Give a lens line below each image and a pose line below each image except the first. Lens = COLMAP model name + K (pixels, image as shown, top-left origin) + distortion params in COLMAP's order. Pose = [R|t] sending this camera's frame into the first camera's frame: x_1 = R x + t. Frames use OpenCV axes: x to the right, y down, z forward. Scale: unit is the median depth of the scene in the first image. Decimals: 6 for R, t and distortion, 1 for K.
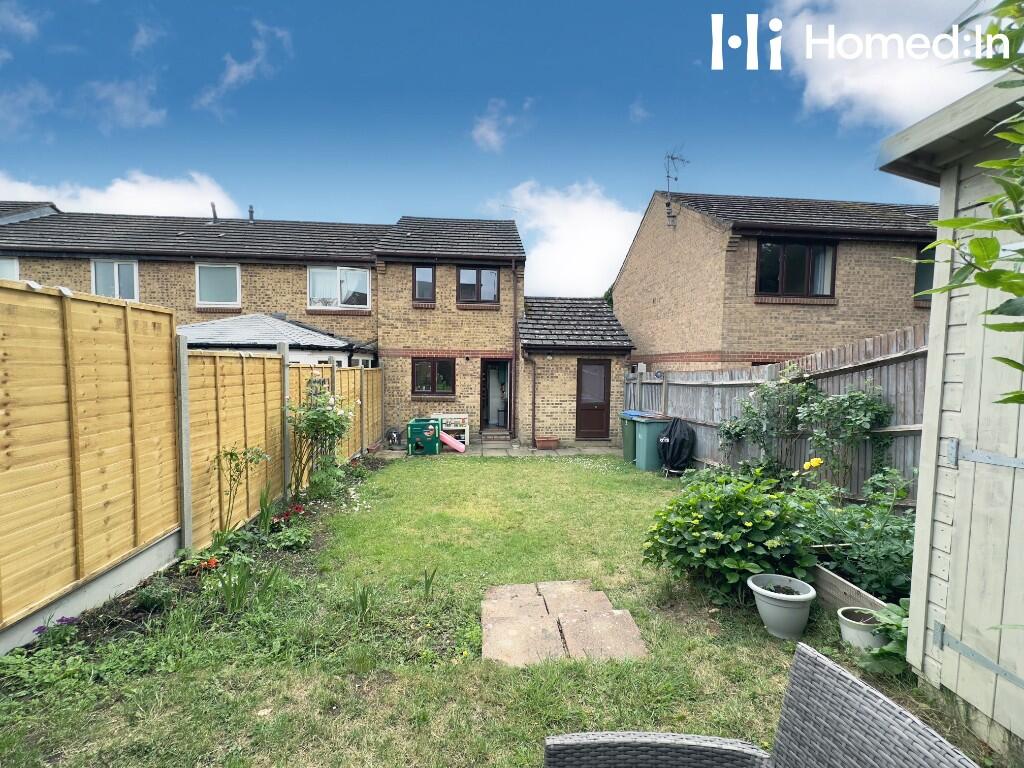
lens RADIAL K [[406.0, 0, 510.5], [0, 406.0, 383.0], [0, 0, 1]] dist [-0.003002, 0.000584]
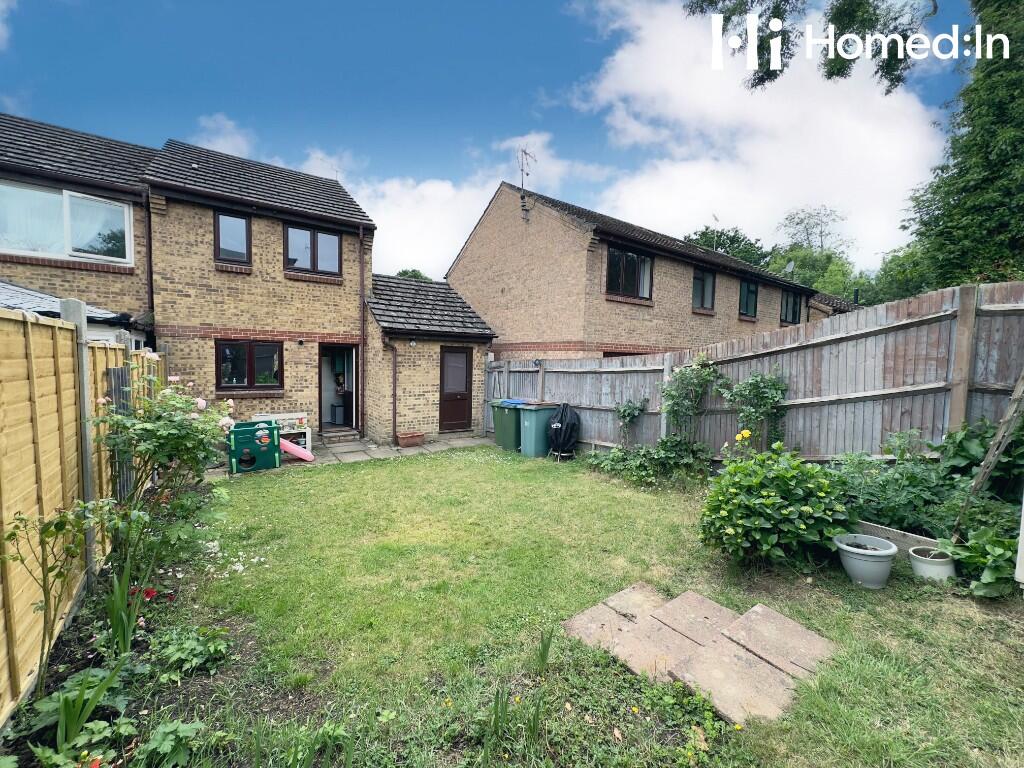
lens RADIAL K [[406.0, 0, 509.5], [0, 406.0, 383.4], [0, 0, 1]] dist [-0.003002, 0.000584]
pose [[0.862599, -0.024582, 0.505290, -0.211222], [0.011450, 0.999512, 0.029080, 0.001504], [-0.505758, -0.019299, 0.862459, 0.146769]]
